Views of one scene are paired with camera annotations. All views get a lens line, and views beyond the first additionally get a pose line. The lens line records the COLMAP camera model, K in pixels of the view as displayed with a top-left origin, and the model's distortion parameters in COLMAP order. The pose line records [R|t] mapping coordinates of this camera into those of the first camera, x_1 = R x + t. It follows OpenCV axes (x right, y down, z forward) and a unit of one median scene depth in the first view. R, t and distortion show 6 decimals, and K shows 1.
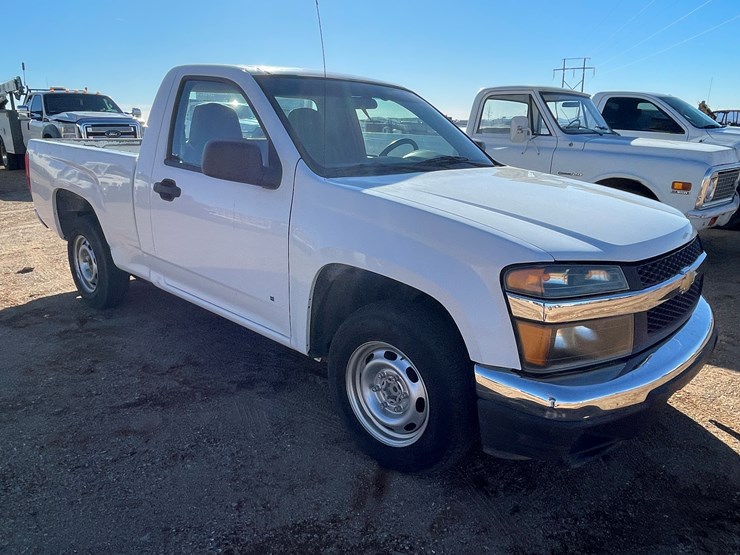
lens RADIAL K [[553.5, 0, 371.5], [0, 553.5, 278.8], [0, 0, 1]] dist [-0.002360, -0.001785]
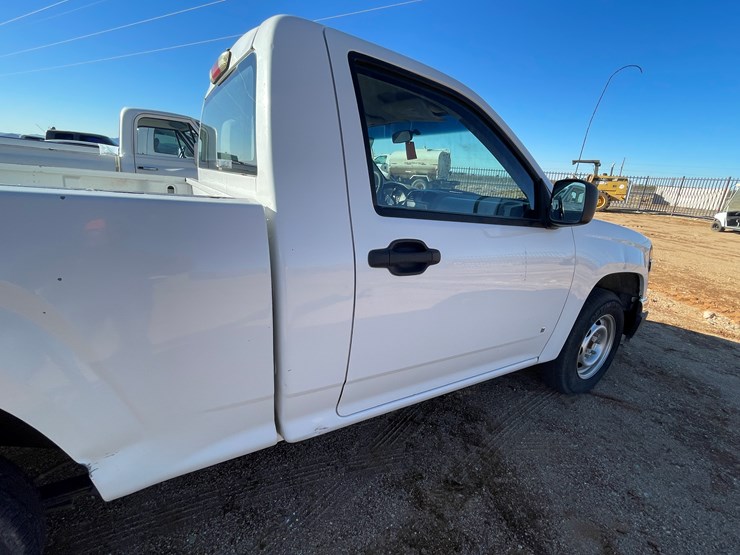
lens RADIAL K [[344.9, 0, 367.1], [0, 344.9, 275.8], [0, 0, 1]] dist [-0.000692, -0.001892]
pose [[0.278212, -0.260966, 0.924389, -0.694393], [0.184827, 0.958944, 0.215094, -0.218858], [-0.942569, 0.111010, 0.315023, 0.882606]]
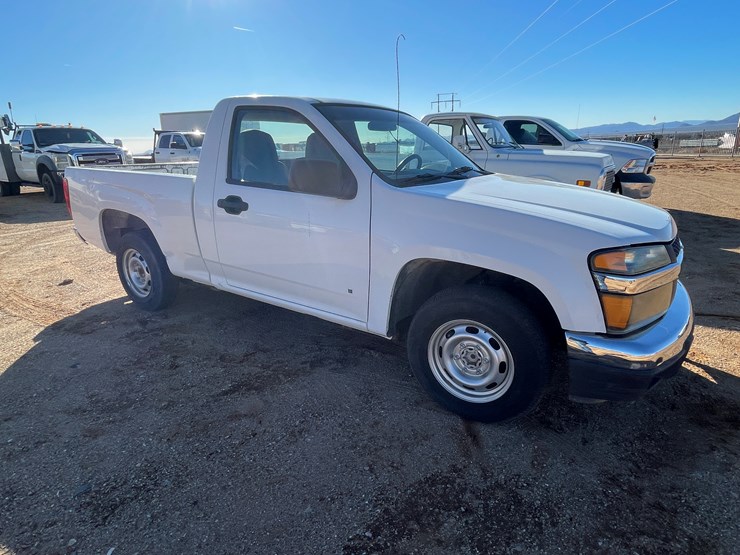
lens RADIAL K [[420.7, 0, 366.2], [0, 420.7, 276.0], [0, 0, 1]] dist [-0.002158, -0.000612]
pose [[0.986697, -0.075548, 0.143951, -0.220379], [0.071717, 0.996924, 0.031626, -0.018610], [-0.145898, -0.020881, 0.989079, 0.077238]]
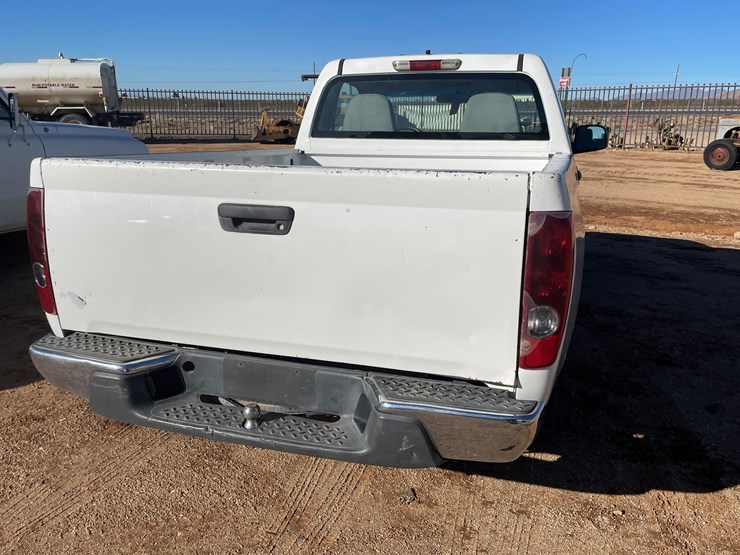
lens RADIAL K [[609.3, 0, 374.5], [0, 609.3, 275.5], [0, 0, 1]] dist [0.095353, -0.128244]
pose [[-0.424010, -0.243564, 0.872291, -1.268200], [0.223582, 0.905195, 0.361432, -0.495408], [-0.877626, 0.348280, -0.329355, 1.755146]]
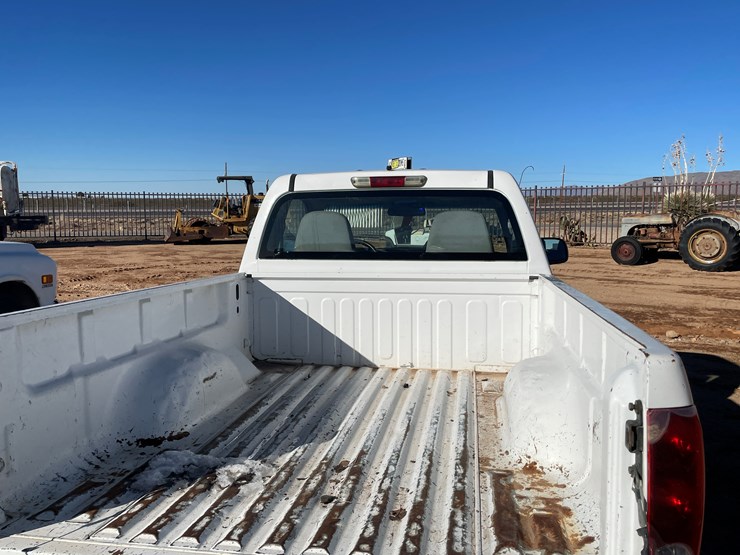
lens RADIAL K [[608.2, 0, 365.2], [0, 608.2, 276.3], [0, 0, 1]] dist [0.094184, -0.117059]
pose [[-0.536371, -0.099410, 0.838107, -1.087598], [0.215917, 0.943829, 0.250132, -0.529106], [-0.815896, 0.315125, -0.484778, 1.744153]]
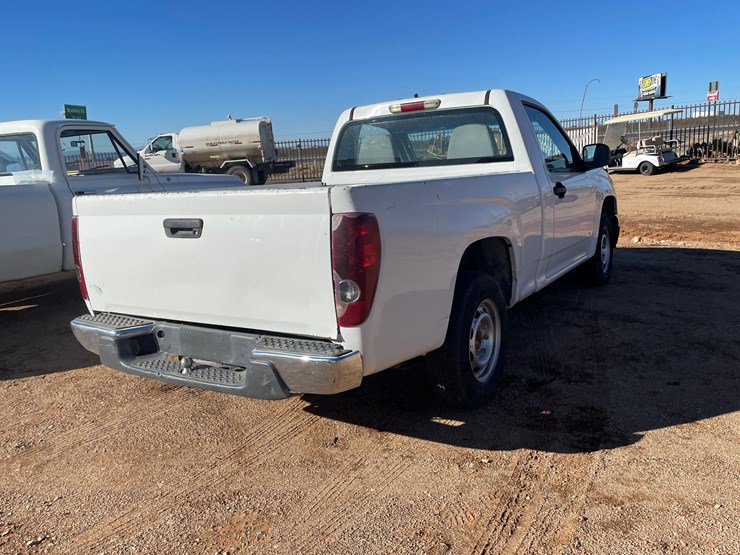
lens RADIAL K [[596.8, 0, 375.1], [0, 596.8, 268.1], [0, 0, 1]] dist [0.098809, -0.132554]
pose [[-0.189385, -0.180497, 0.965171, -1.552859], [0.314268, 0.920110, 0.233736, -0.426275], [-0.930252, 0.347588, -0.117531, 1.531102]]
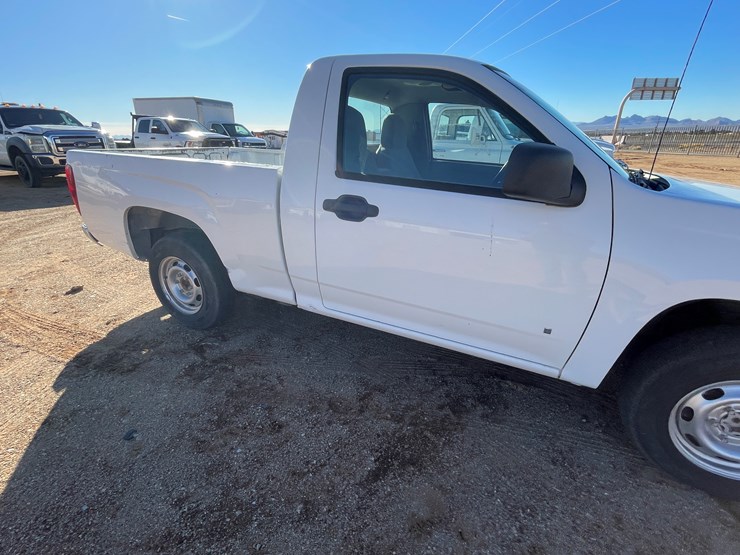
lens RADIAL K [[344.9, 0, 367.1], [0, 344.9, 275.8], [0, 0, 1]] dist [-0.000692, -0.001892]
pose [[0.956223, -0.115763, 0.268767, -0.475943], [0.084582, 0.988562, 0.124865, -0.116339], [-0.280148, -0.096666, 0.955077, 0.454529]]
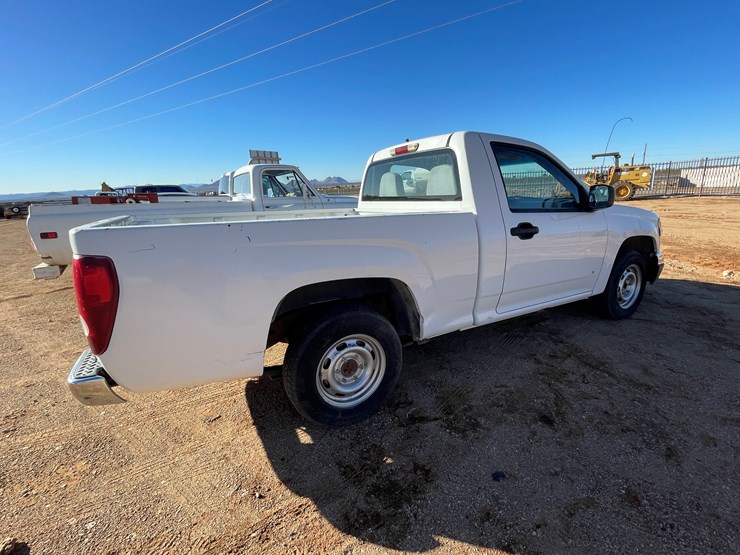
lens RADIAL K [[344.9, 0, 367.1], [0, 344.9, 275.8], [0, 0, 1]] dist [-0.000692, -0.001892]
pose [[0.317813, -0.246782, 0.915475, -1.169847], [0.291591, 0.944180, 0.153292, -0.276189], [-0.902203, 0.218226, 0.372032, 1.005646]]
